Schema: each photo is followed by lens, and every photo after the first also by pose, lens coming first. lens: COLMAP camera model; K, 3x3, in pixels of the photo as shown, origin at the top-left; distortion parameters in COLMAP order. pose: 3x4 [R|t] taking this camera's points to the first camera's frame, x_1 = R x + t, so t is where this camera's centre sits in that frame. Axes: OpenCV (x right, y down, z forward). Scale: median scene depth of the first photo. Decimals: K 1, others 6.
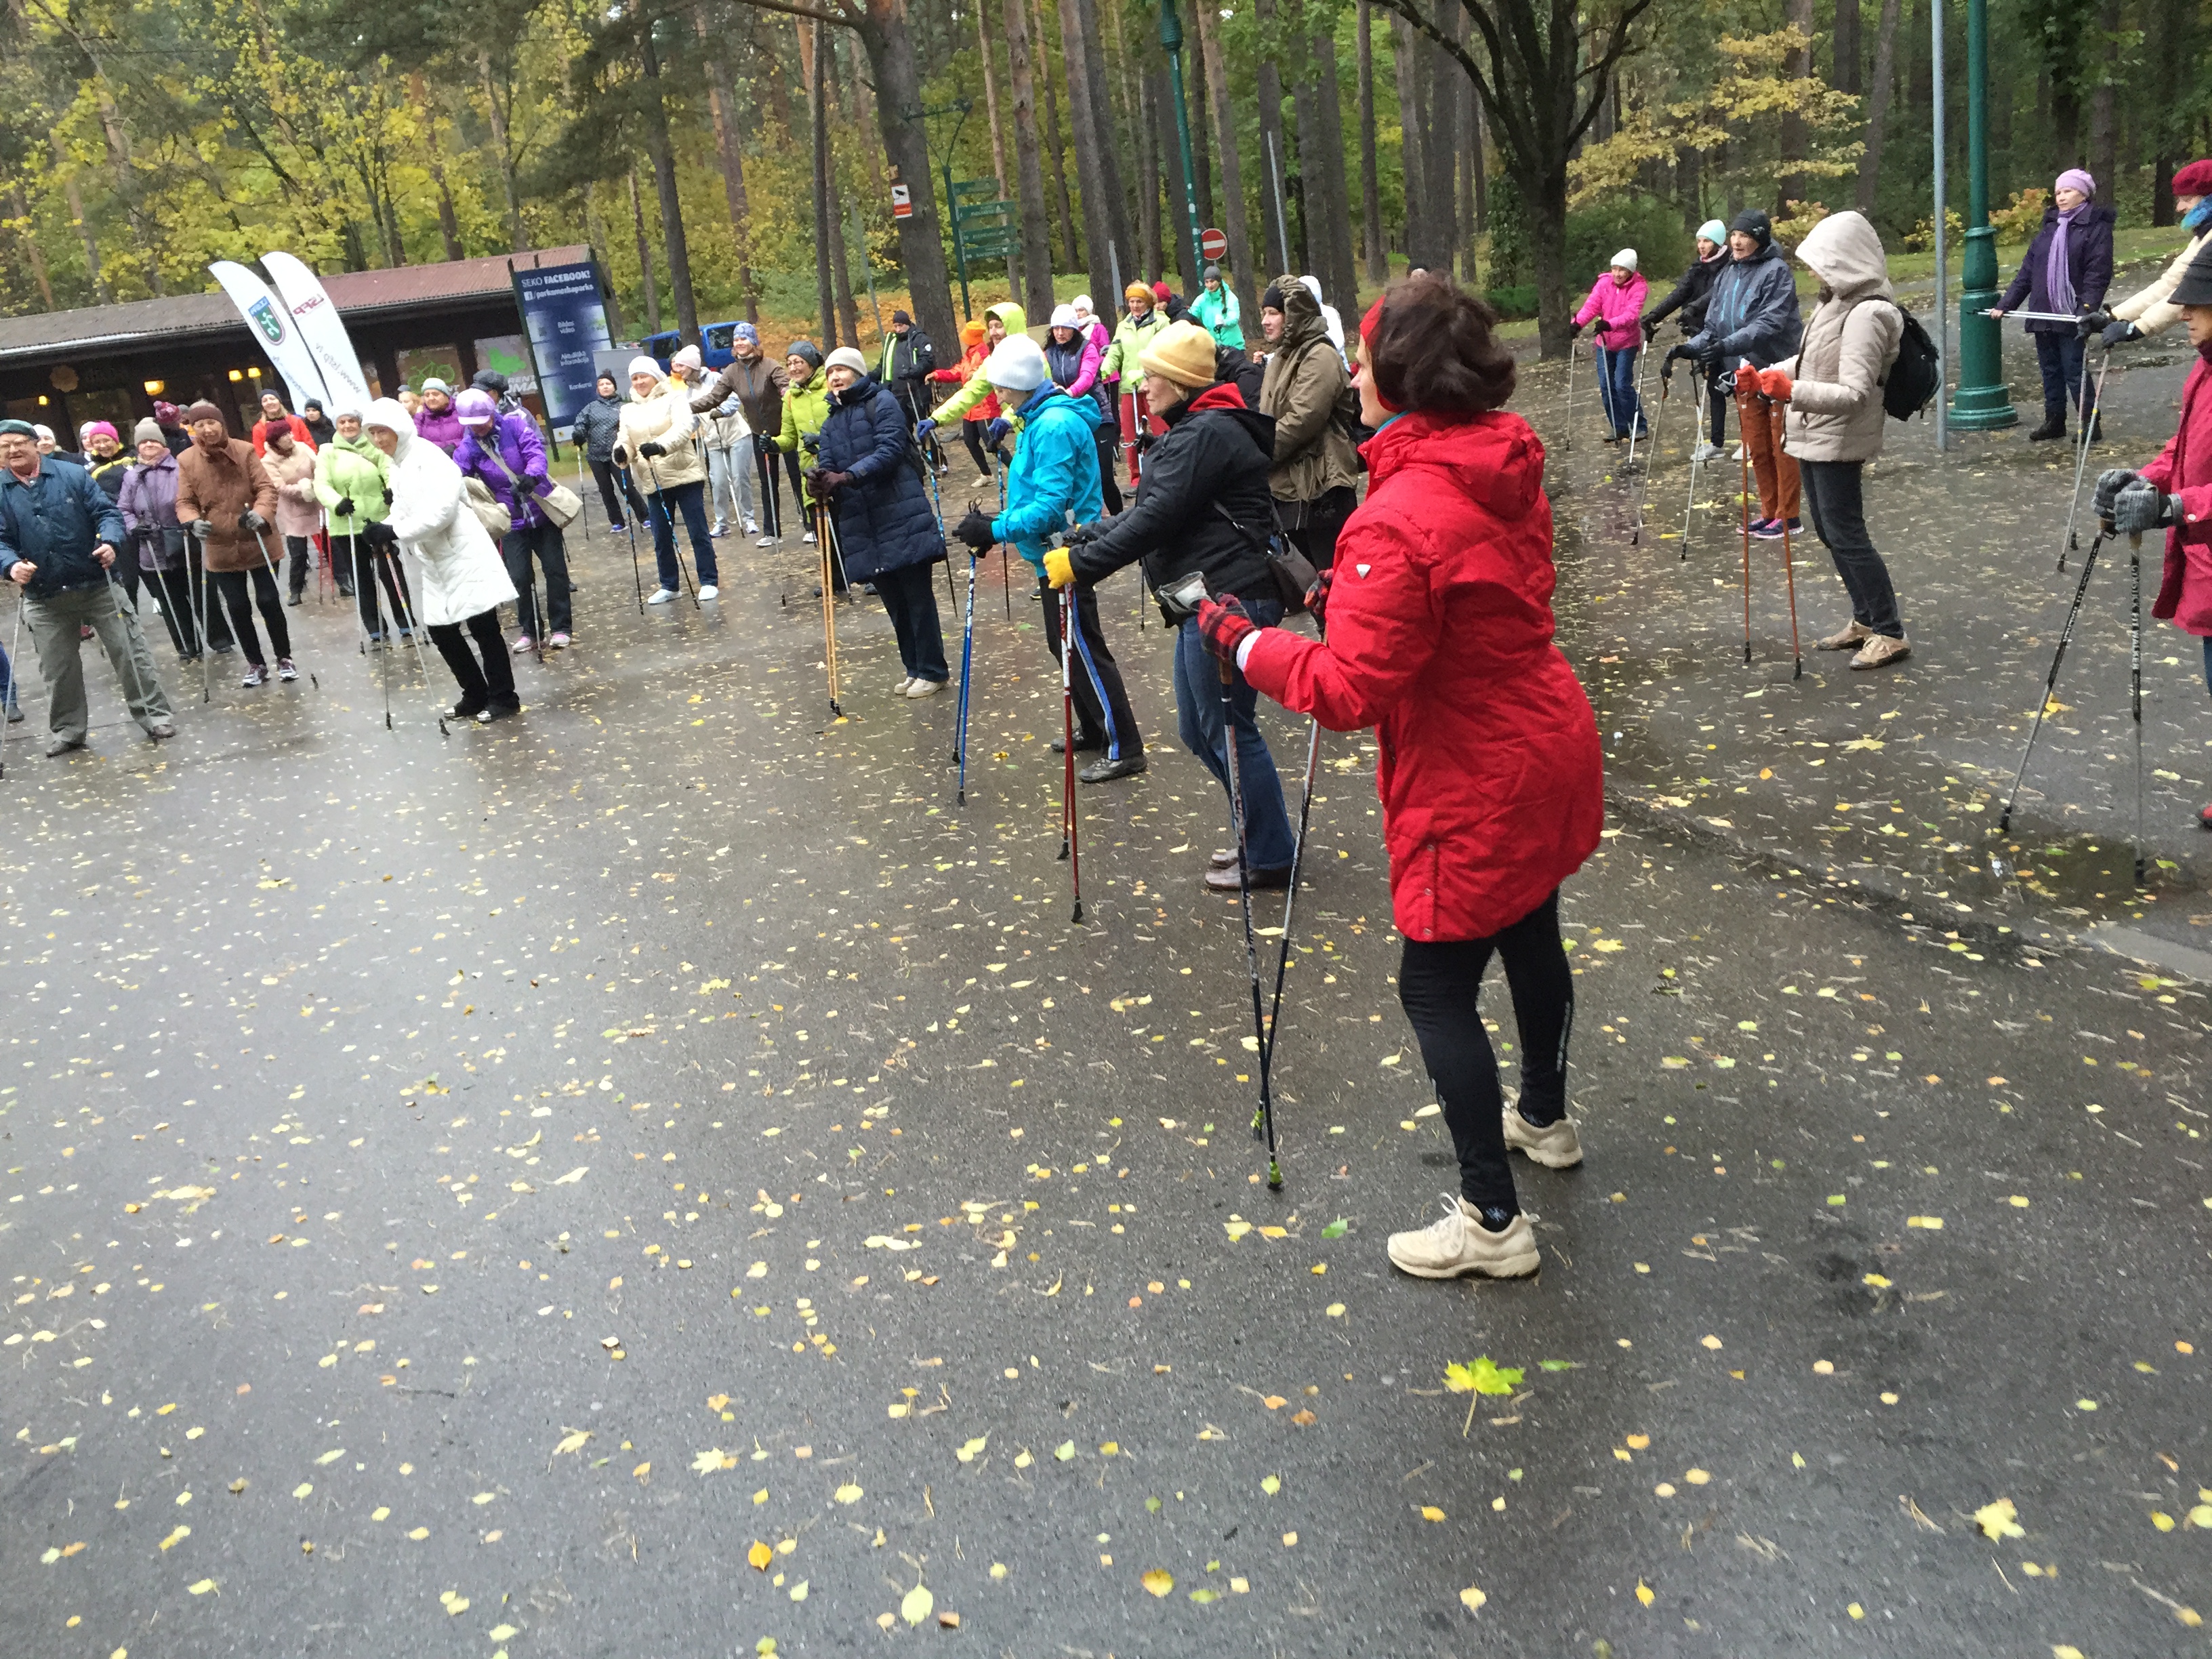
lens RADIAL K [[1839.0, 0, 1115.0], [0, 1839.0, 819.2], [0, 0, 1]] dist [0.088316, -0.111834]
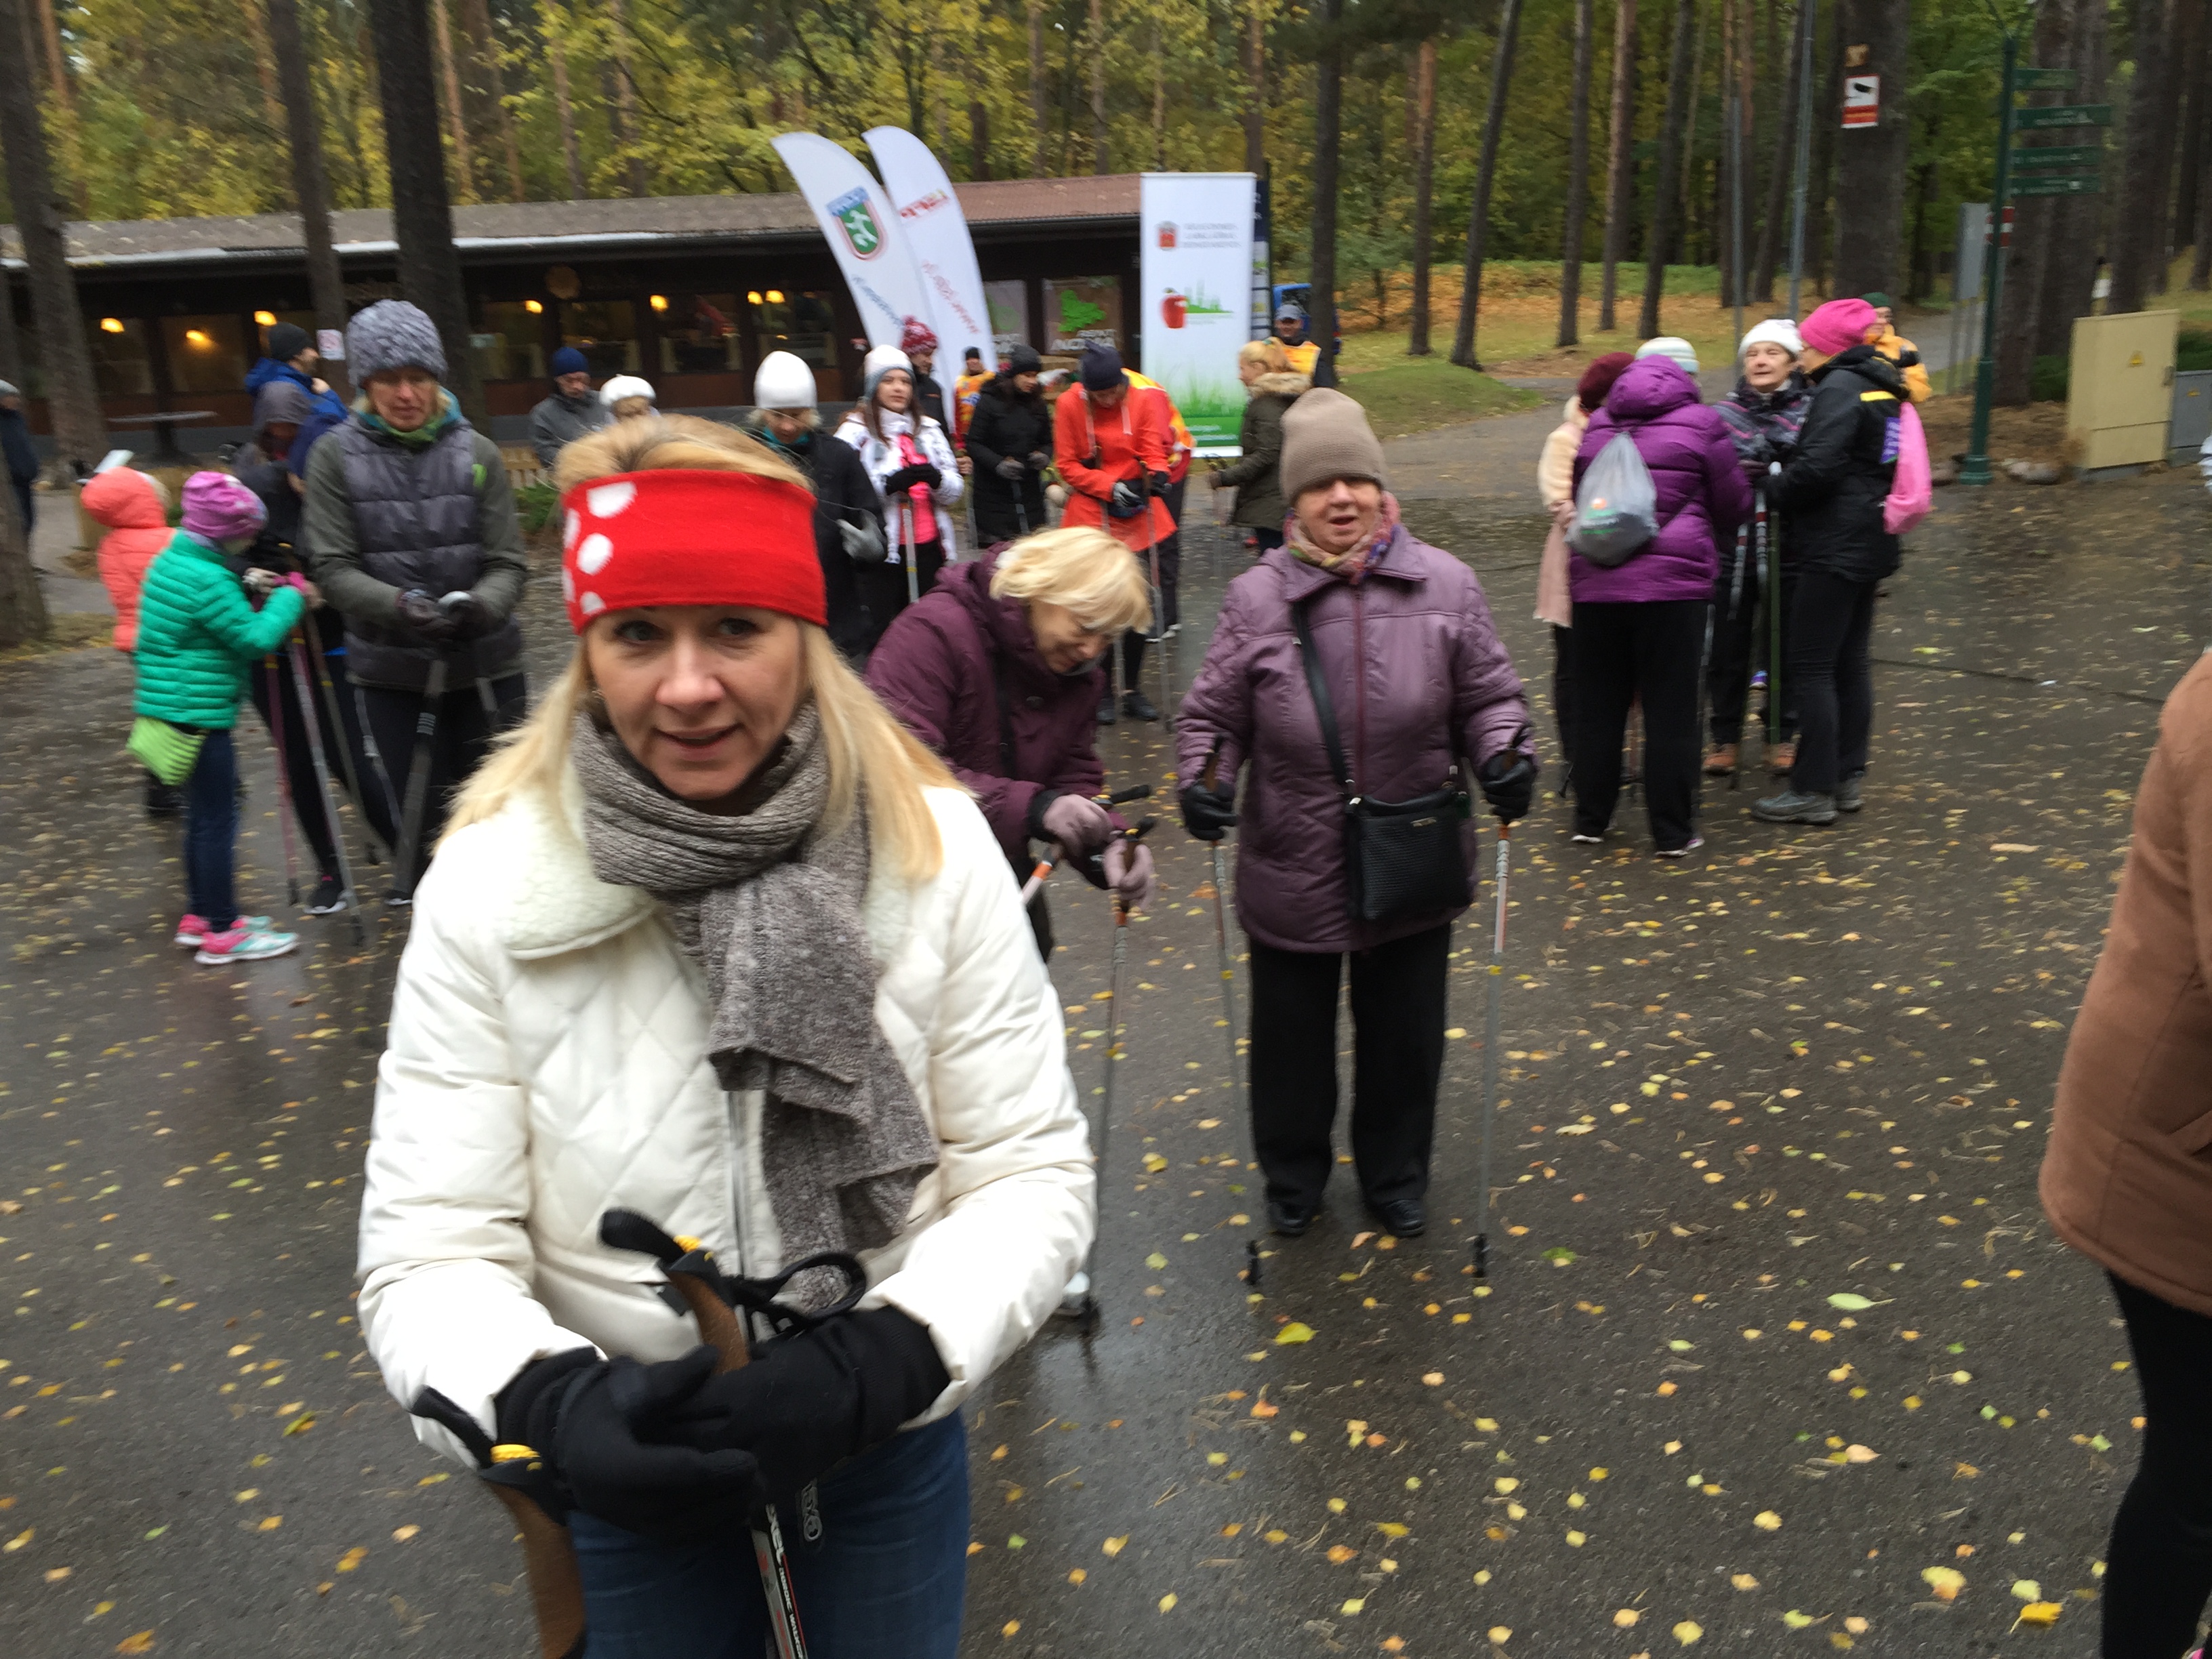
lens RADIAL K [[1923.3, 0, 1073.4], [0, 1923.3, 769.2], [0, 0, 1]] dist [0.081350, -0.125154]
pose [[0.972611, 0.131708, -0.191522, -0.368578], [-0.136515, 0.990564, -0.012067, -0.111338], [0.188126, 0.037882, 0.981414, 0.531267]]
